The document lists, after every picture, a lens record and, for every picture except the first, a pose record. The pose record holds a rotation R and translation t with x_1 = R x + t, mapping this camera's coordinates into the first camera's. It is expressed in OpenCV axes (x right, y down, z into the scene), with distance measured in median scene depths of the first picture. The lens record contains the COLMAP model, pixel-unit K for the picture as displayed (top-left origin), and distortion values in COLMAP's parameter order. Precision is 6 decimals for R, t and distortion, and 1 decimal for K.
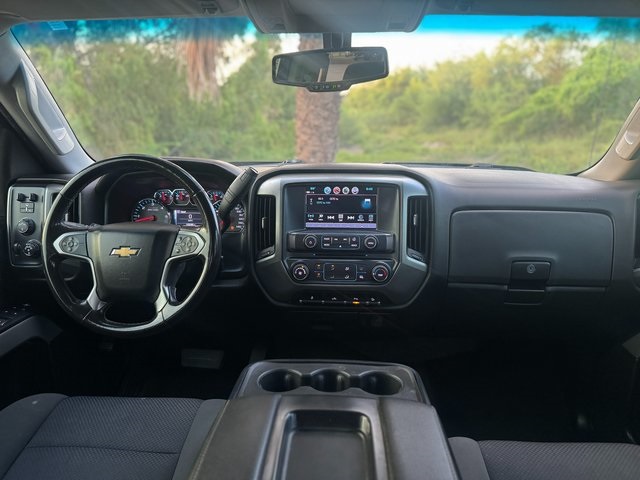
lens RADIAL K [[456.9, 0, 326.4], [0, 456.9, 238.8], [0, 0, 1]] dist [0.053935, -0.067875]
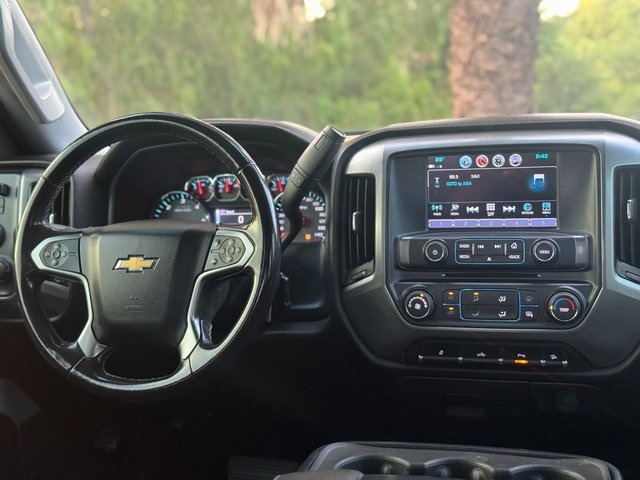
lens RADIAL K [[907.8, 0, 317.6], [0, 907.8, 239.8], [0, 0, 1]] dist [0.162791, 0.000000]
pose [[0.973709, -0.016044, -0.227231, 0.080232], [-0.001075, 0.997182, -0.075011, 0.076975], [0.227794, 0.073283, 0.970948, -0.142526]]
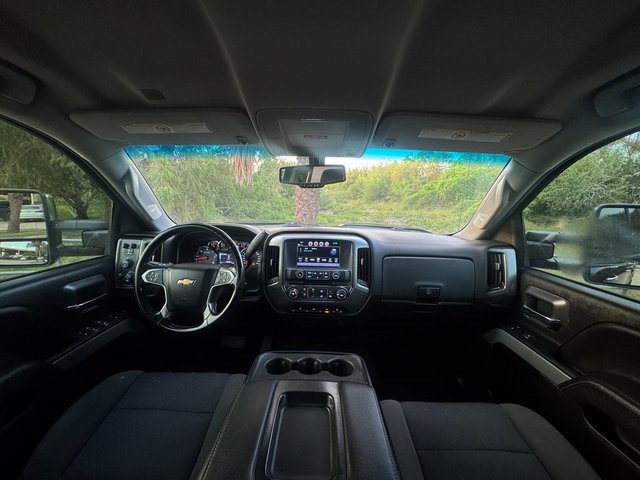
lens RADIAL K [[257.9, 0, 322.6], [0, 257.9, 237.9], [0, 0, 1]] dist [-0.003886, 0.000807]
pose [[0.999077, 0.014178, 0.040547, 0.007856], [-0.010475, 0.995876, -0.090116, -0.042266], [-0.041658, 0.089608, 0.995106, 0.048136]]
